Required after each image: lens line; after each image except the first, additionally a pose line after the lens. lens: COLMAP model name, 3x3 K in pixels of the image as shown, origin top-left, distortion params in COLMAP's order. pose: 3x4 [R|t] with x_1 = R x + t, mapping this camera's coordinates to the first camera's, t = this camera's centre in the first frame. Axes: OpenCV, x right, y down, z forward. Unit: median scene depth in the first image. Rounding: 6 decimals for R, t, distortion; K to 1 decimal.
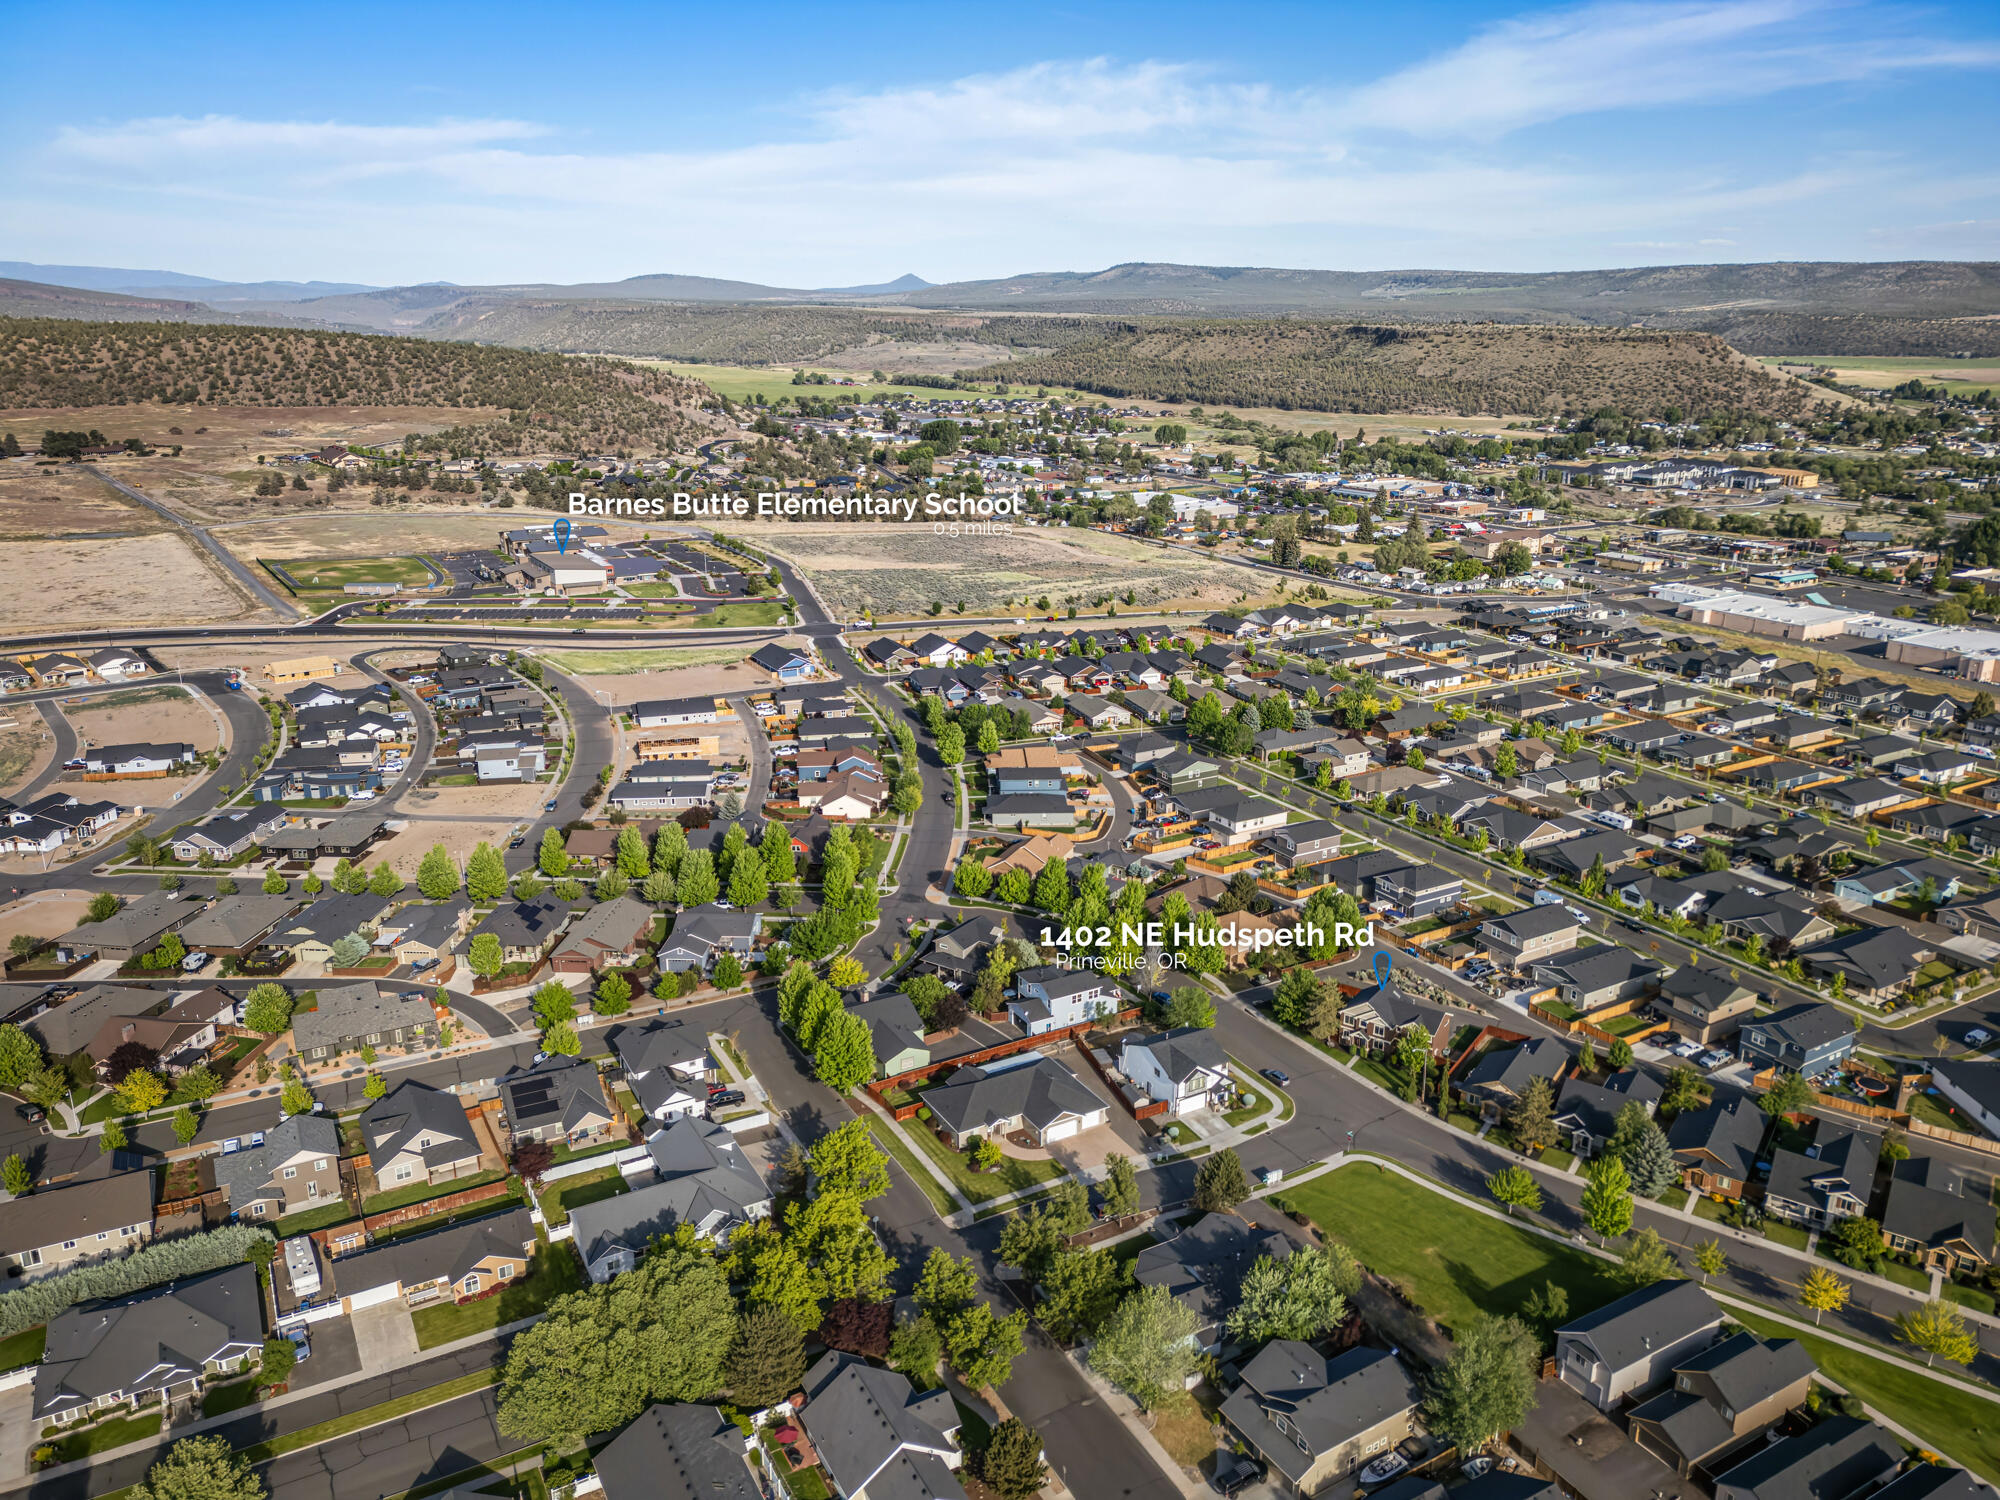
lens RADIAL K [[1423.1, 0, 1005.1], [0, 1423.1, 748.6], [0, 0, 1]] dist [0.055175, -0.040097]
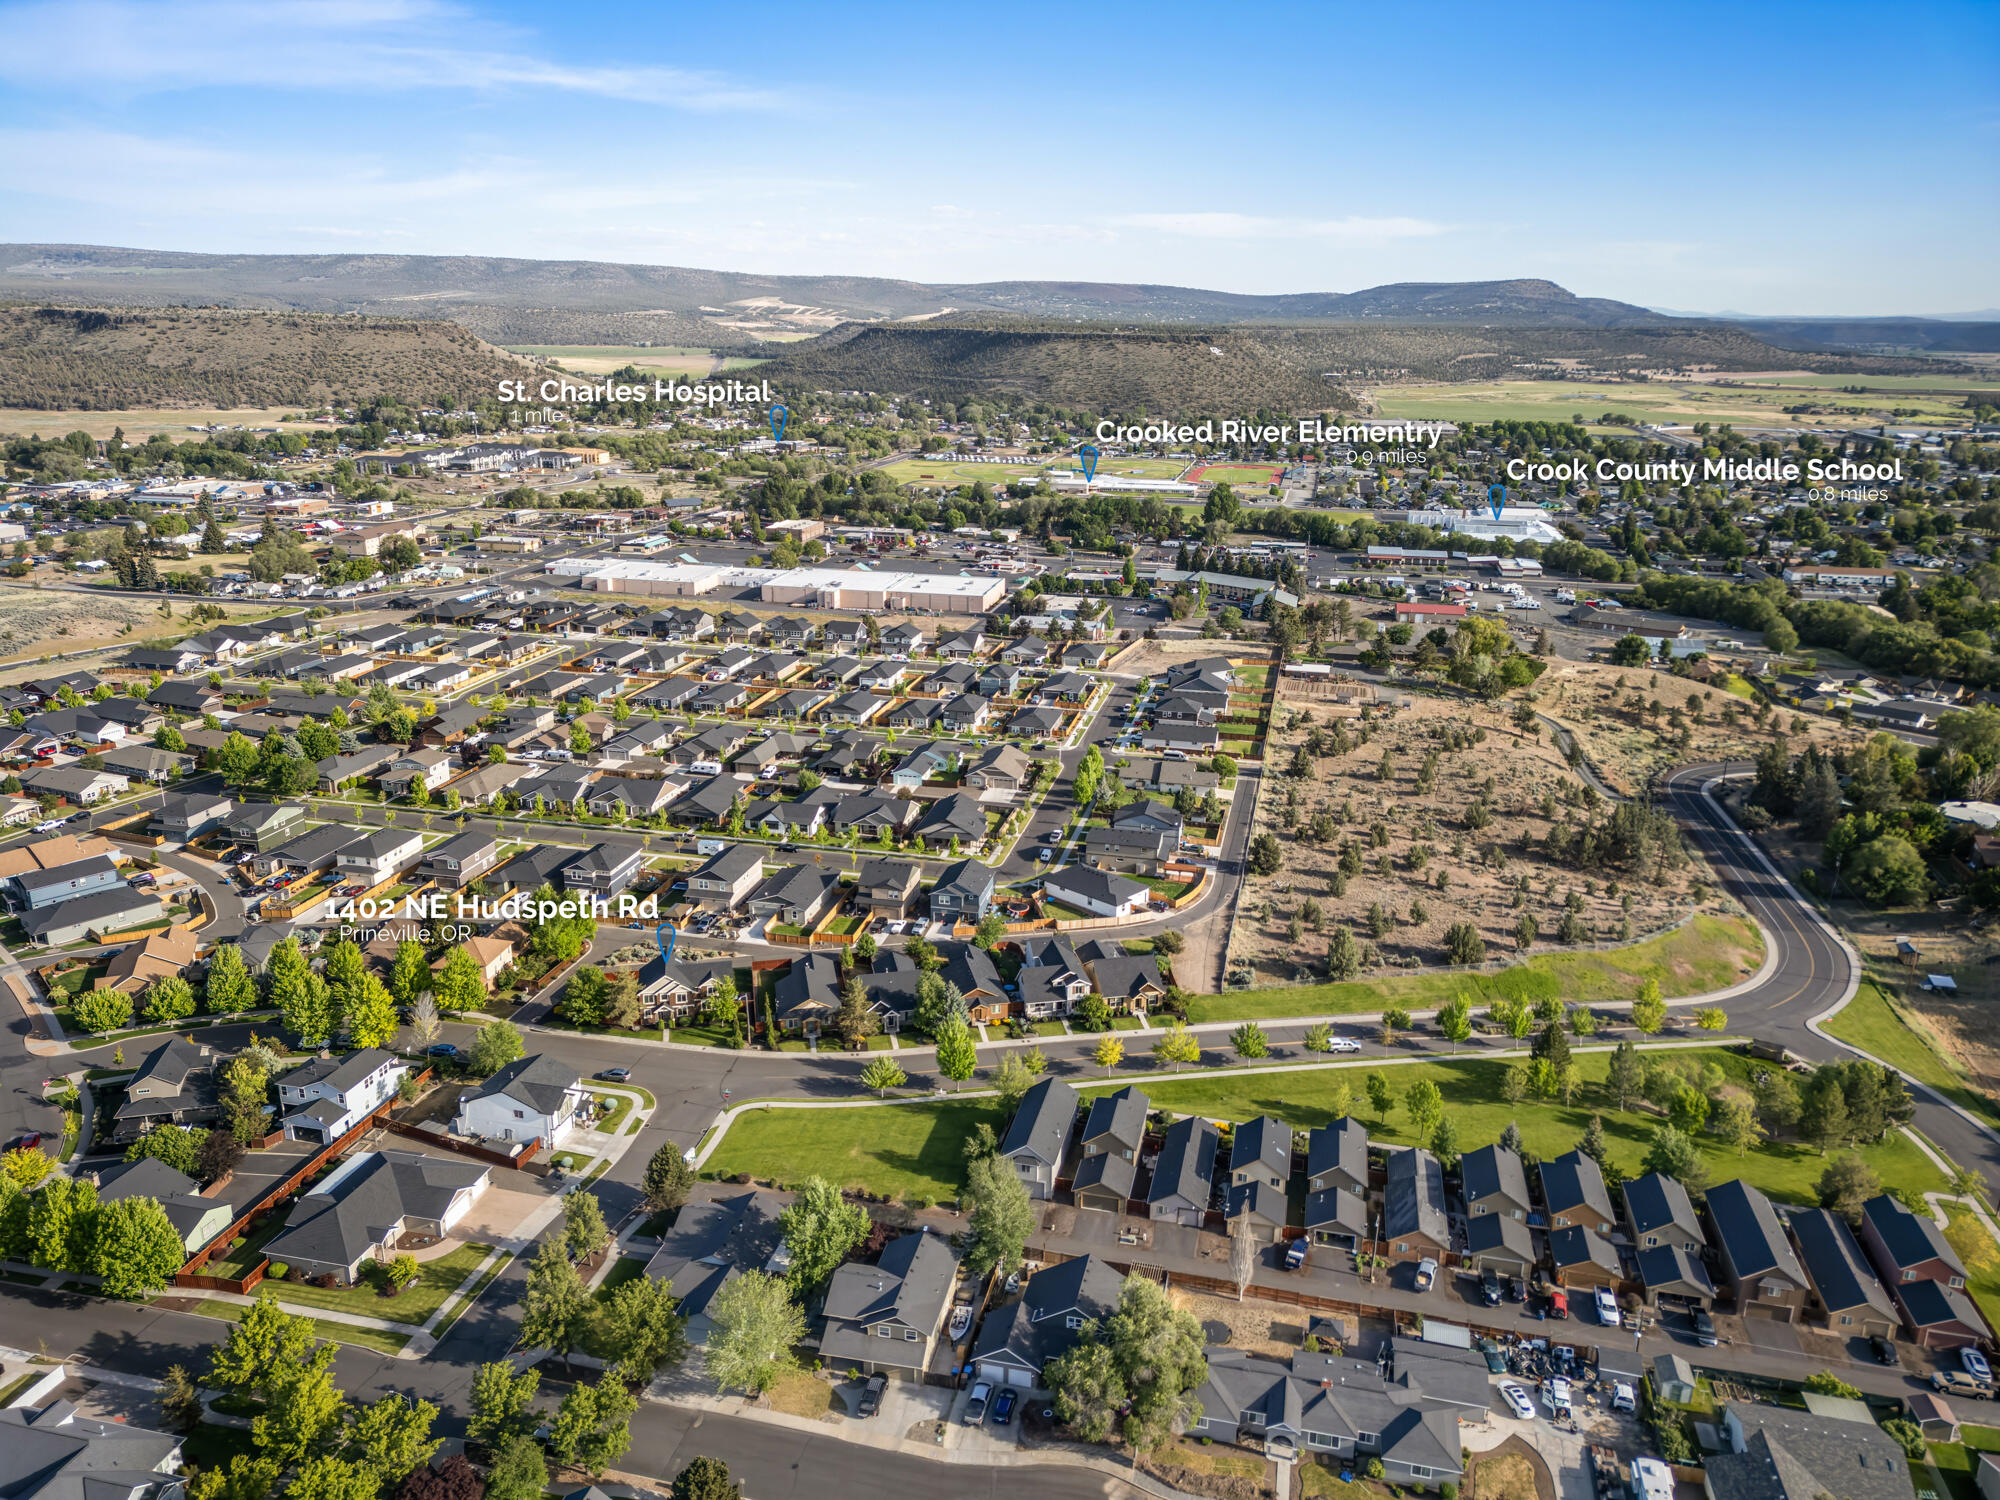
lens RADIAL K [[1423.1, 0, 1005.1], [0, 1423.1, 748.6], [0, 0, 1]] dist [0.055175, -0.040097]
pose [[0.683070, -0.208066, 0.700089, -0.163844], [0.202660, 0.974917, 0.092011, -0.016886], [-0.701673, 0.079030, 0.708103, 0.051185]]
